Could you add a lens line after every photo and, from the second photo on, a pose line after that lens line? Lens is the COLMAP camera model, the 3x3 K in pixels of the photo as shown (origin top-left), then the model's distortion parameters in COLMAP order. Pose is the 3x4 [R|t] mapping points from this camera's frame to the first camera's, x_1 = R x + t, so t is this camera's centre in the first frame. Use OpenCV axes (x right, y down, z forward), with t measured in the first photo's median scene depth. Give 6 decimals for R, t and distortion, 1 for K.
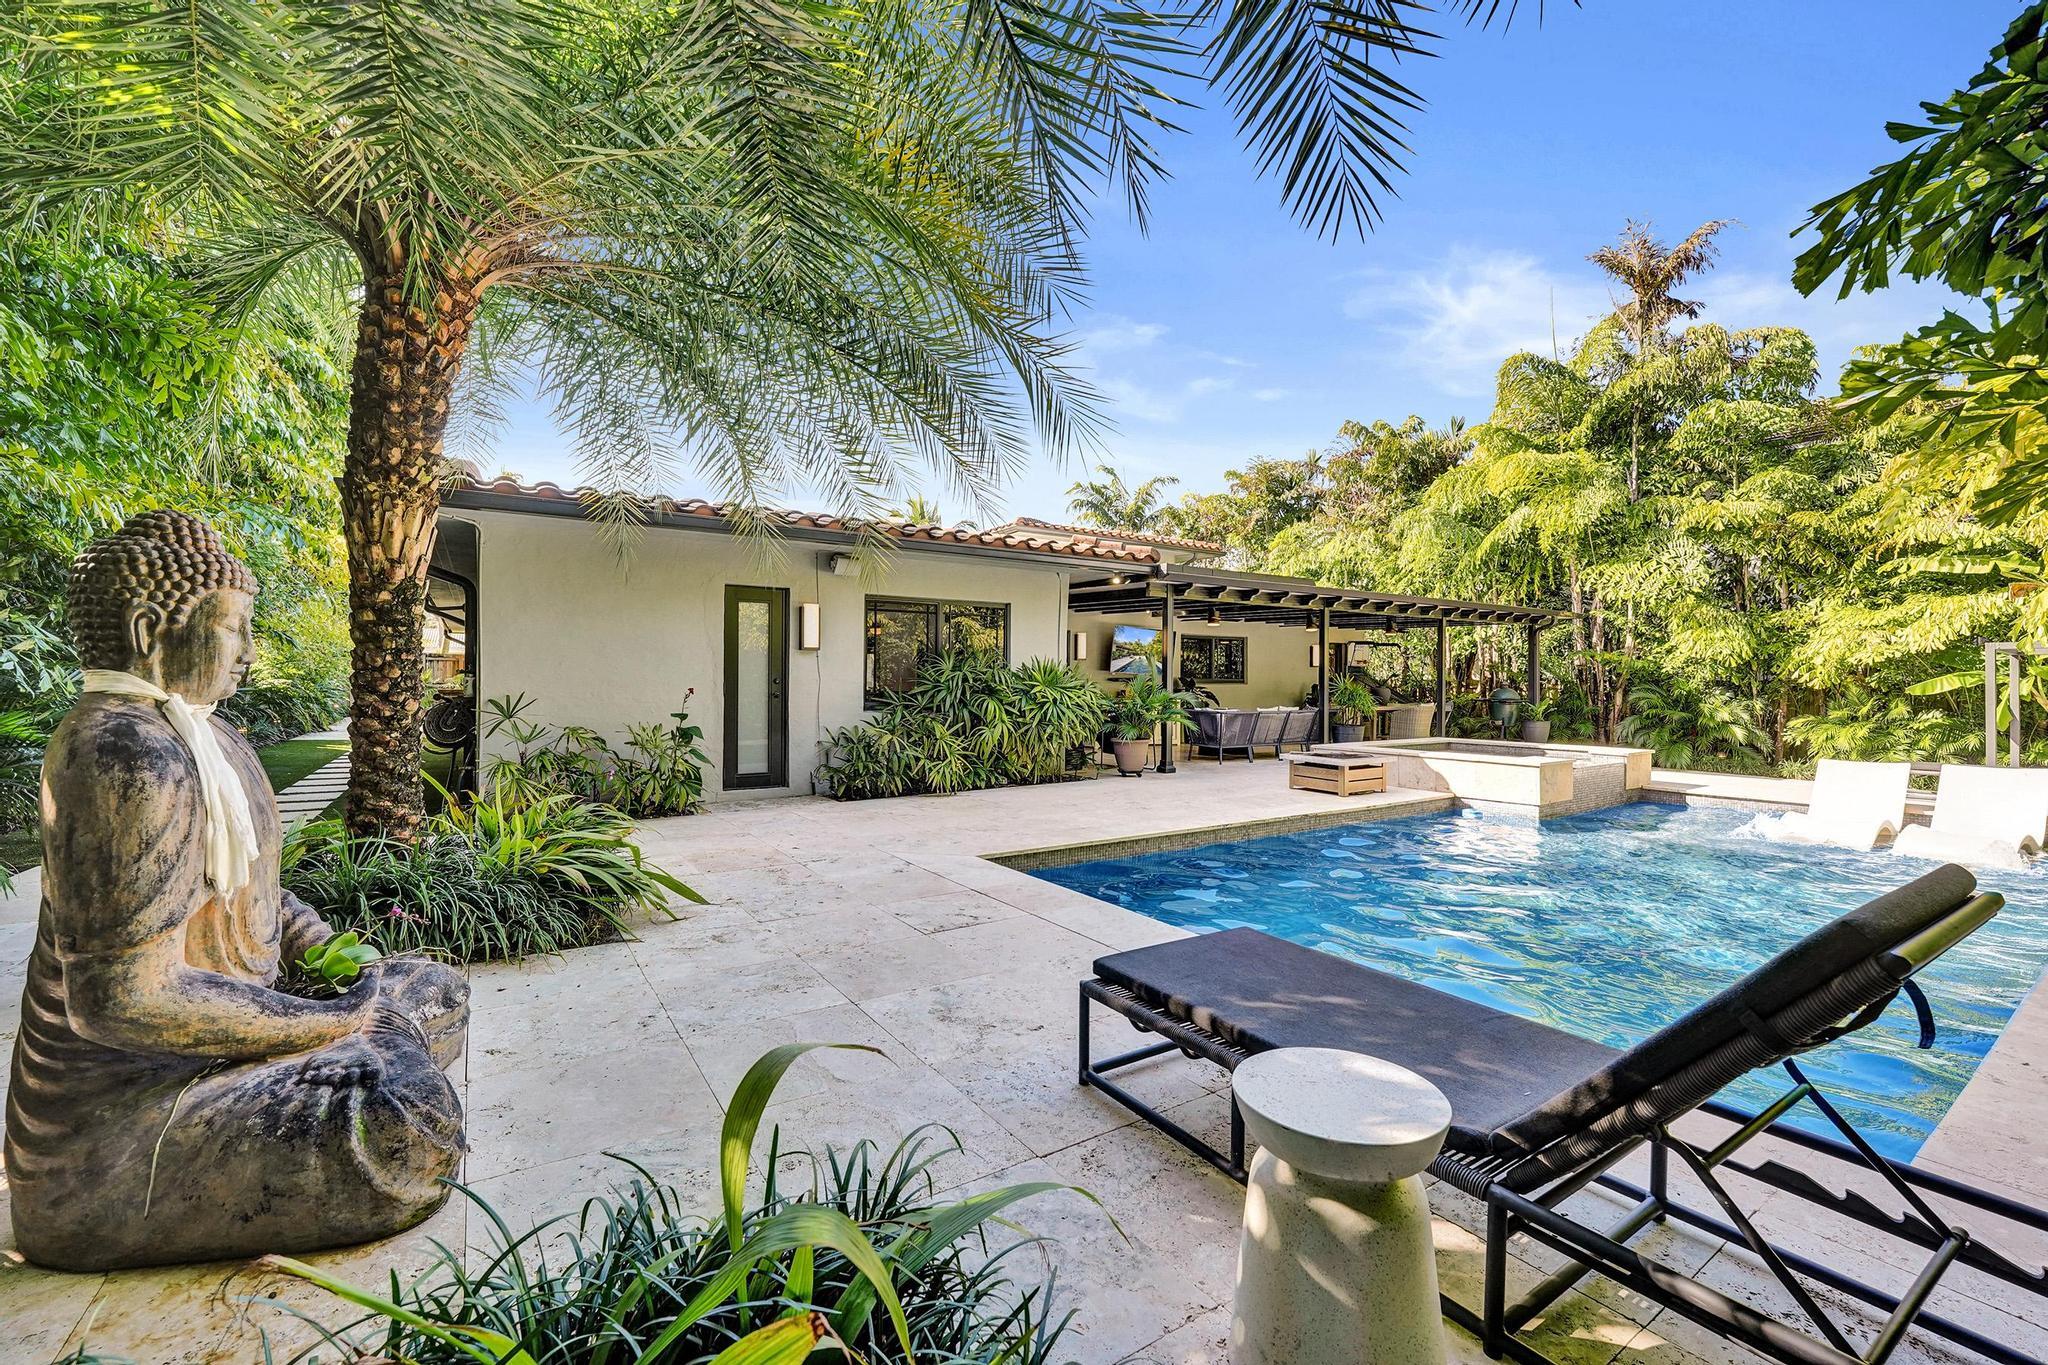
lens RADIAL K [[839.5, 0, 1021.9], [0, 839.5, 686.8], [0, 0, 1]] dist [-0.028241, 0.003573]
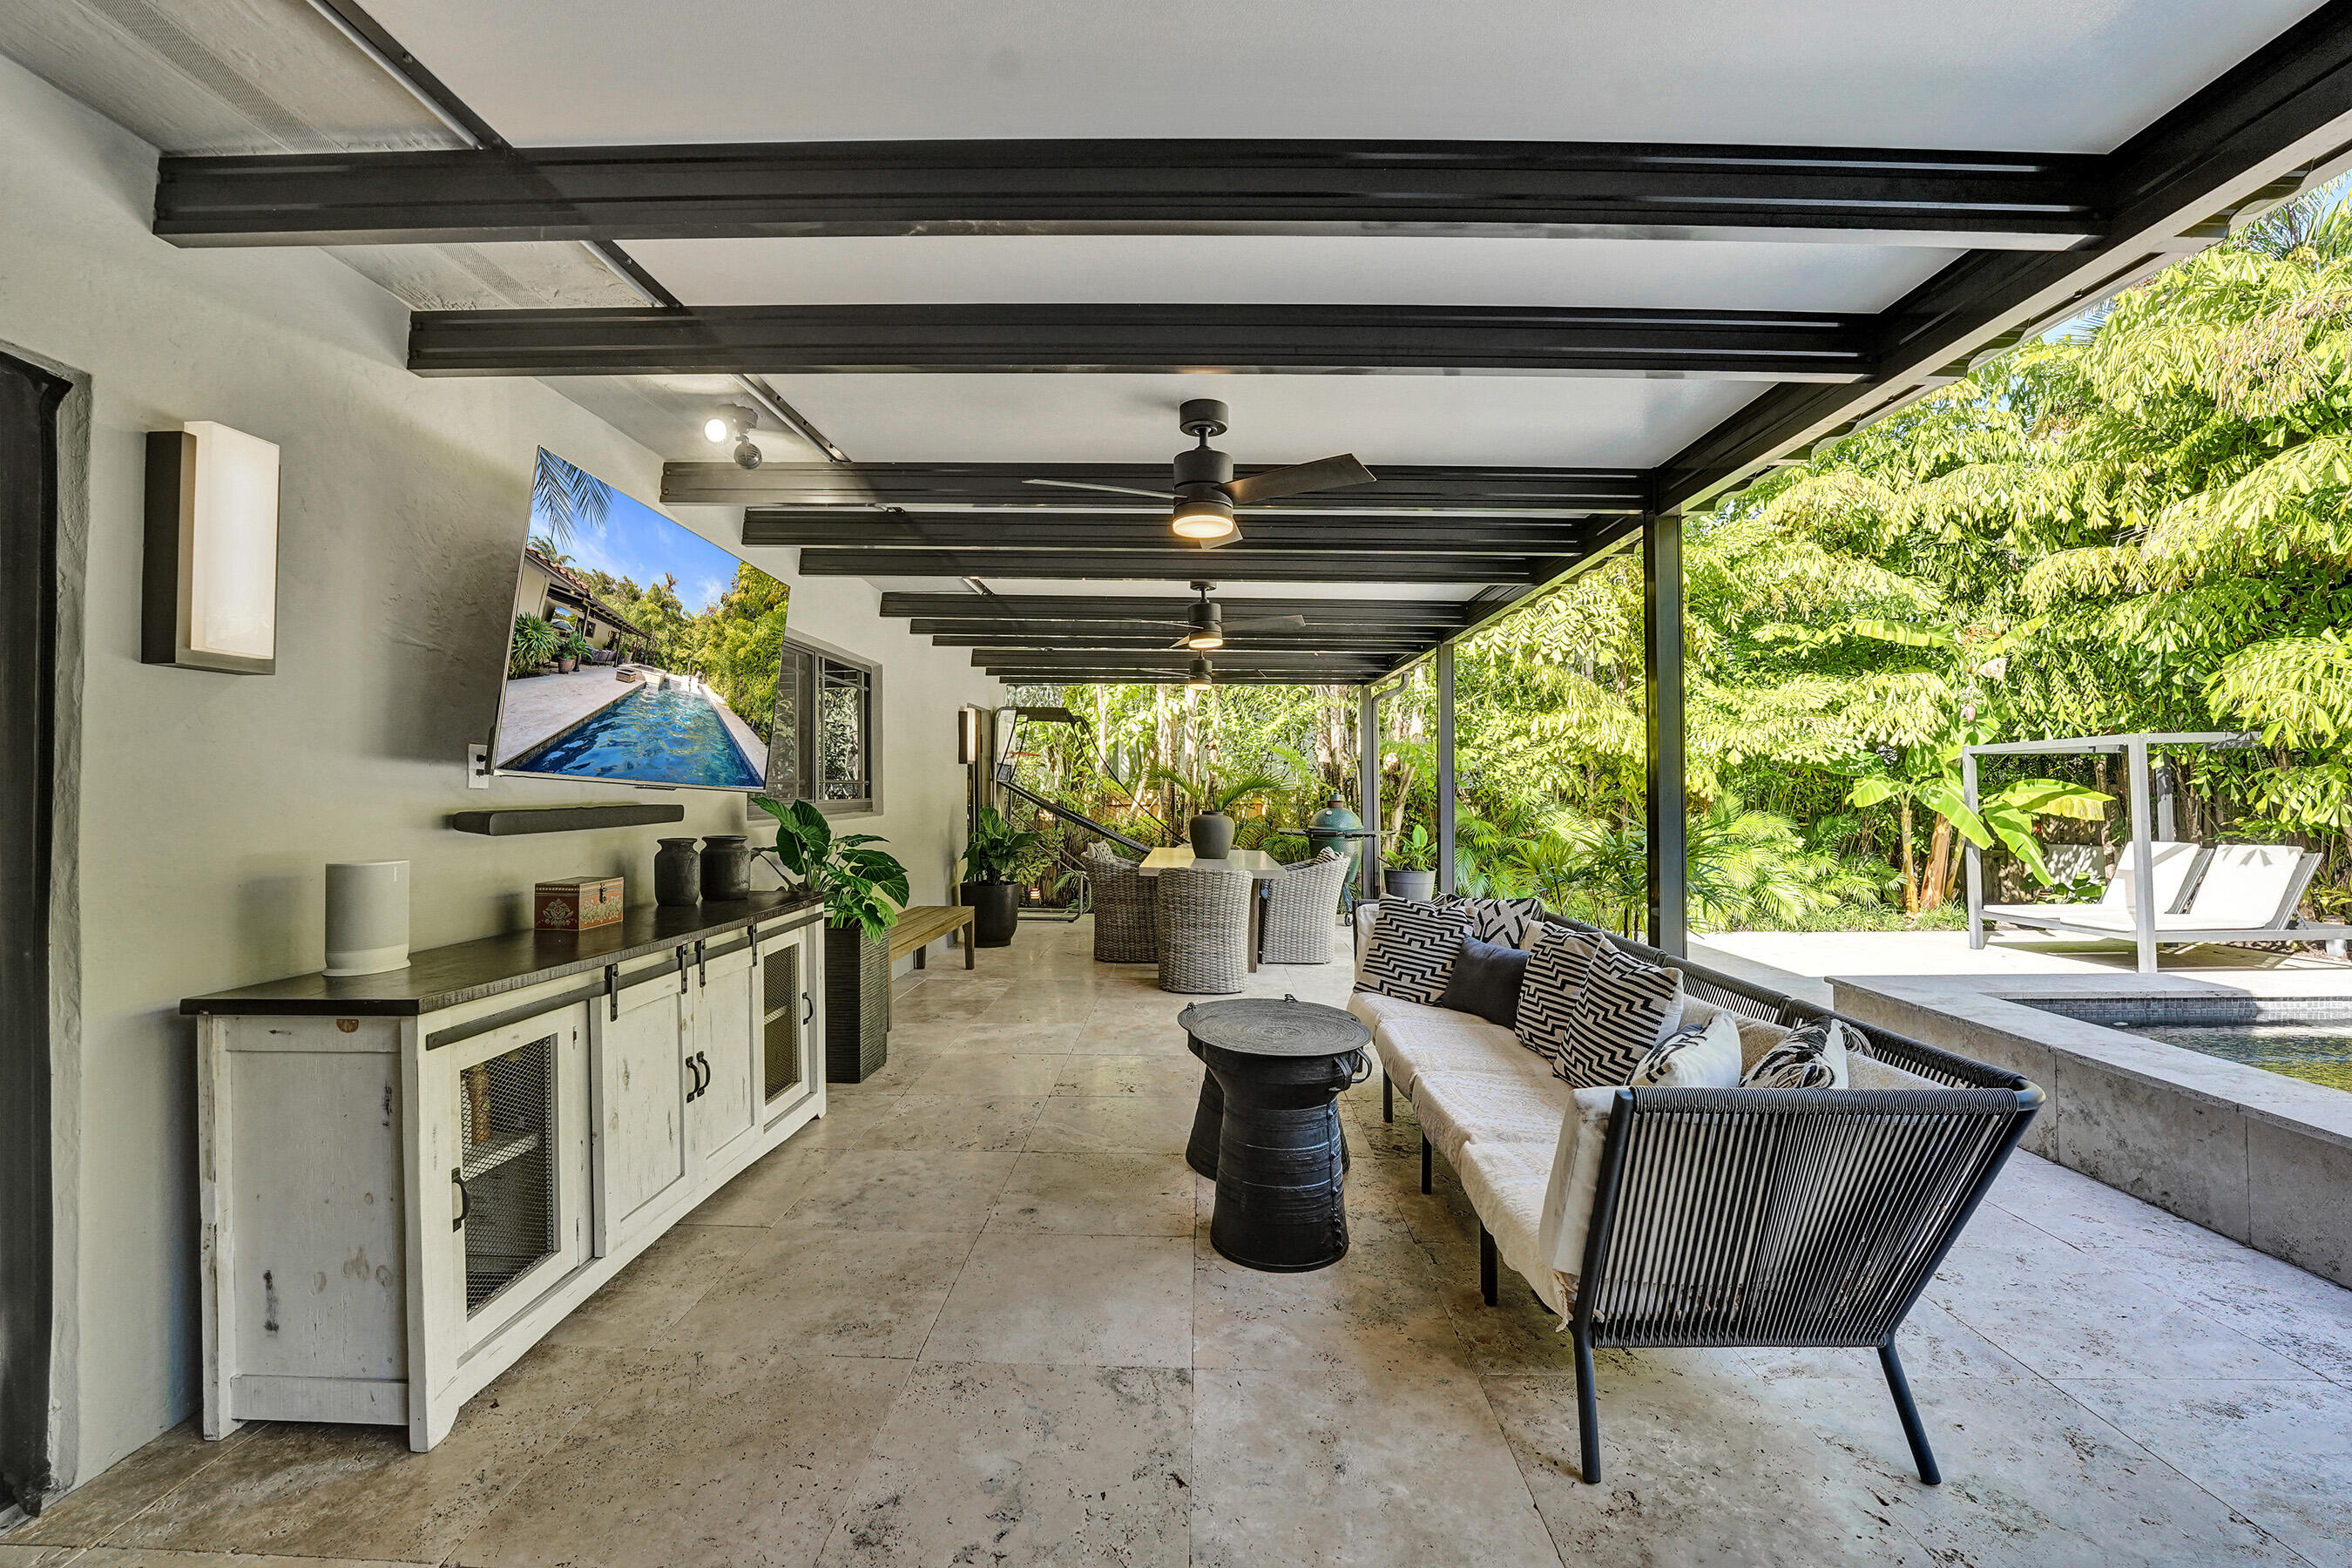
lens RADIAL K [[964.1, 0, 1172.7], [0, 964.1, 777.2], [0, 0, 1]] dist [-0.028241, 0.003573]
pose [[-0.826535, 0.002820, 0.562878, -4.380478], [-0.006602, 0.999870, -0.014703, 0.686462], [-0.562847, -0.015869, -0.826409, 3.397220]]
